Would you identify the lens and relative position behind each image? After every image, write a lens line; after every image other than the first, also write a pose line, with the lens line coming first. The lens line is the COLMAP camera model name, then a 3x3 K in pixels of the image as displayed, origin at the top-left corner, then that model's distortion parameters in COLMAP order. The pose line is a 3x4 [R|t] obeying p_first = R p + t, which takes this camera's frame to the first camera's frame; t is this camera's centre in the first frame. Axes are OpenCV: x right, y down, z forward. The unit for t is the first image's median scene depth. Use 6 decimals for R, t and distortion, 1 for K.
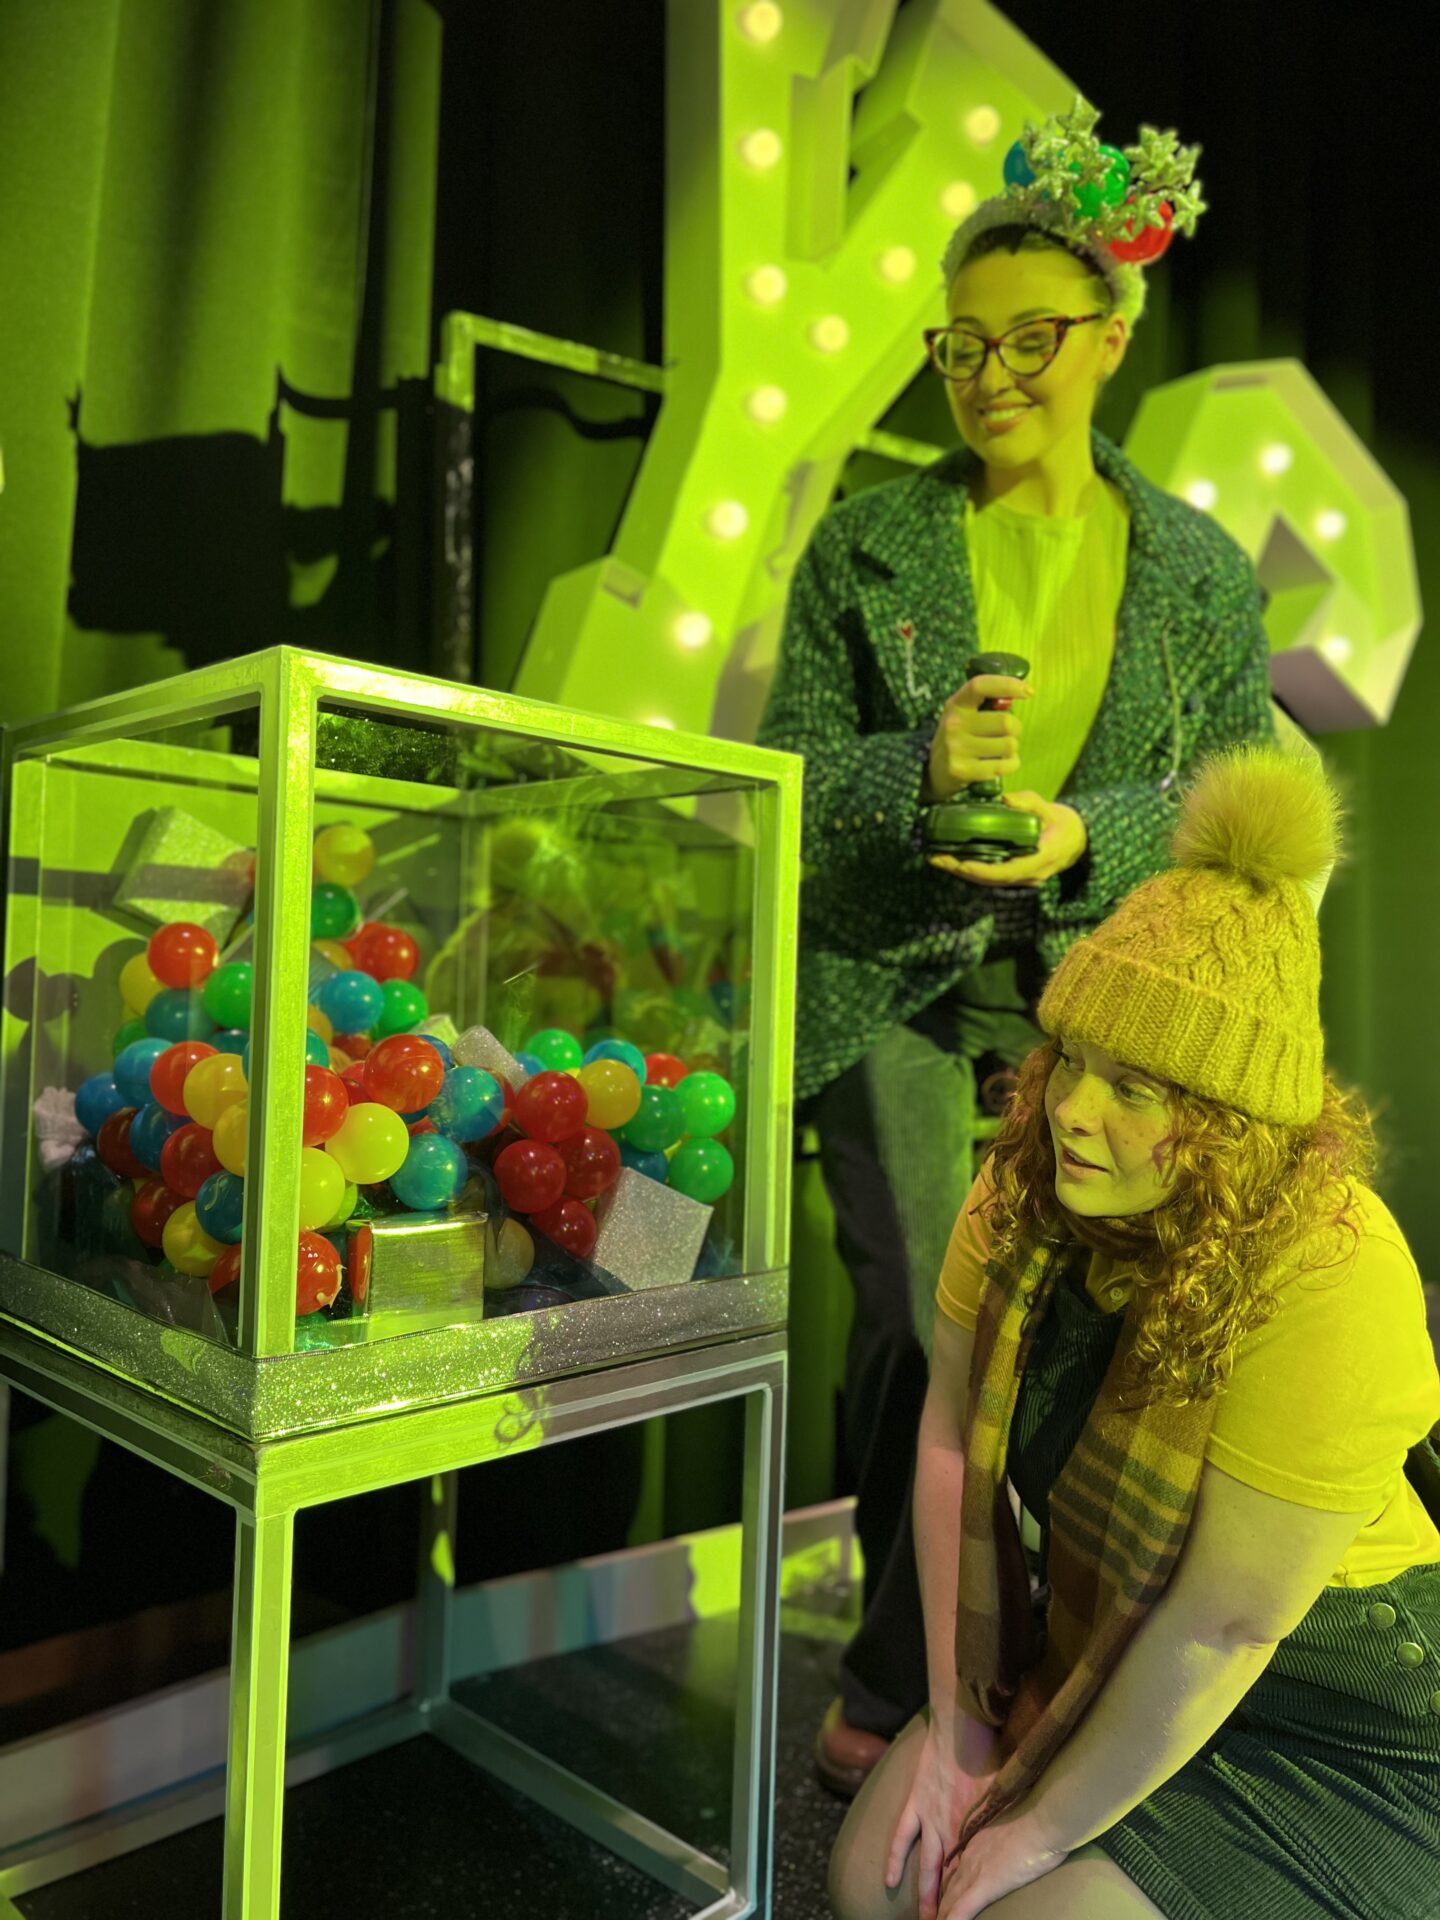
lens RADIAL K [[1463.2, 0, 716.5], [0, 1463.2, 964.2], [0, 0, 1]] dist [0.020669, -0.024640]
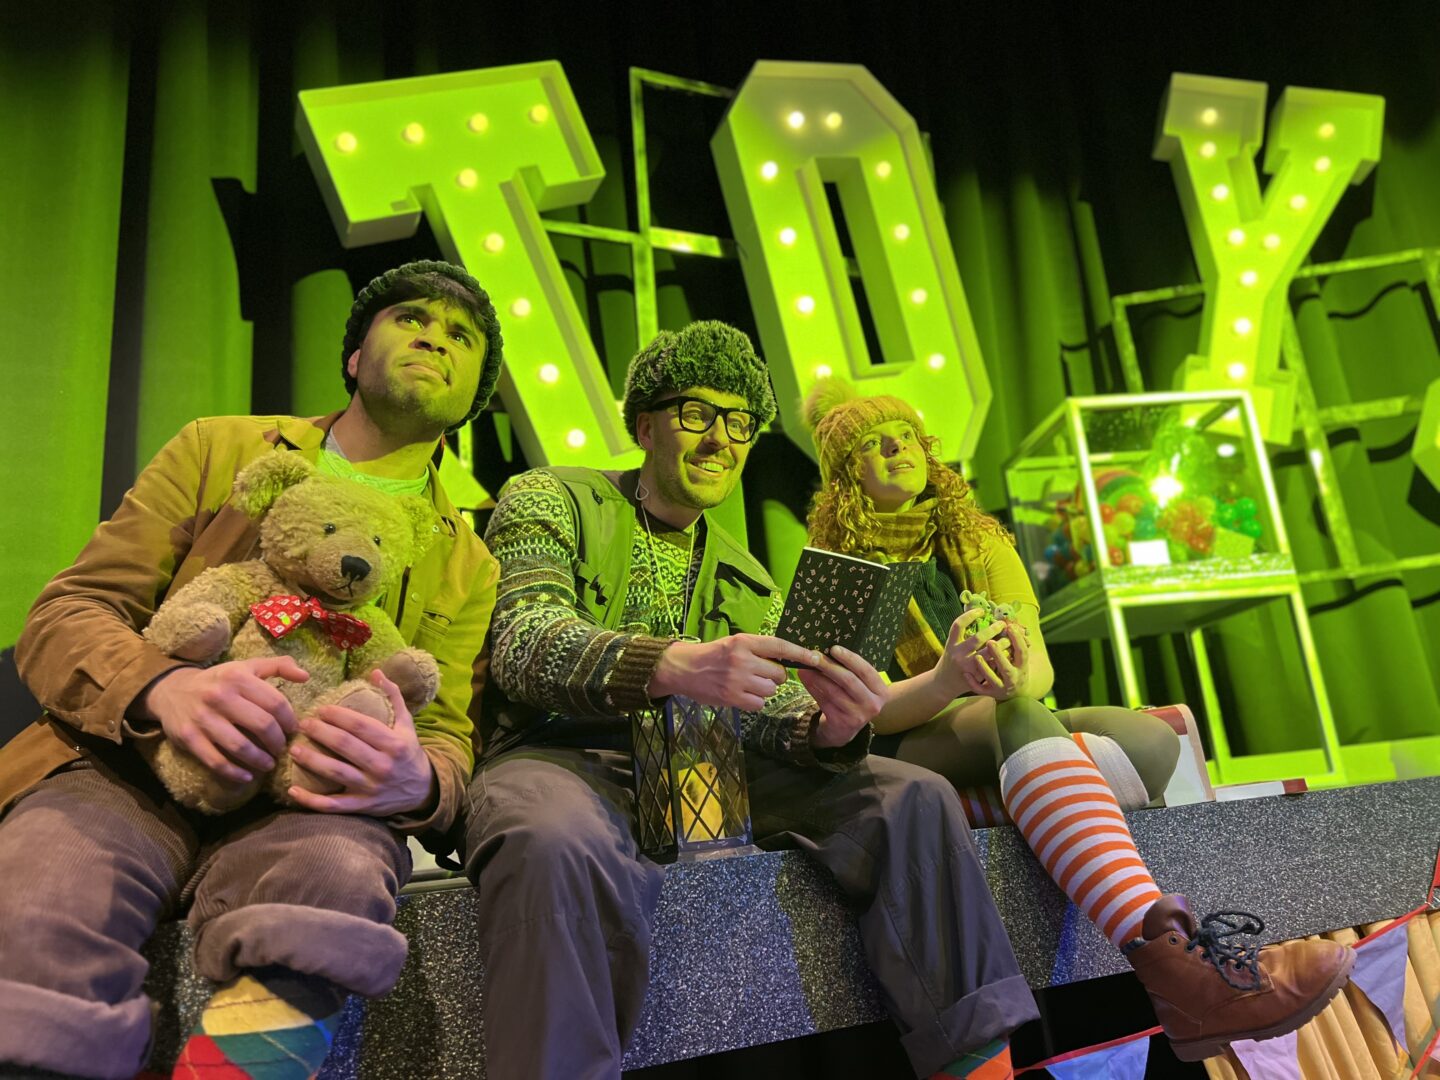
lens RADIAL K [[1097.4, 0, 712.3], [0, 1097.4, 532.0], [0, 0, 1]] dist [0.020669, -0.024640]
pose [[0.759475, -0.278185, -0.588056, 0.332455], [0.130565, 0.950746, -0.281133, 0.447132], [0.637299, 0.136734, 0.758389, -0.968369]]
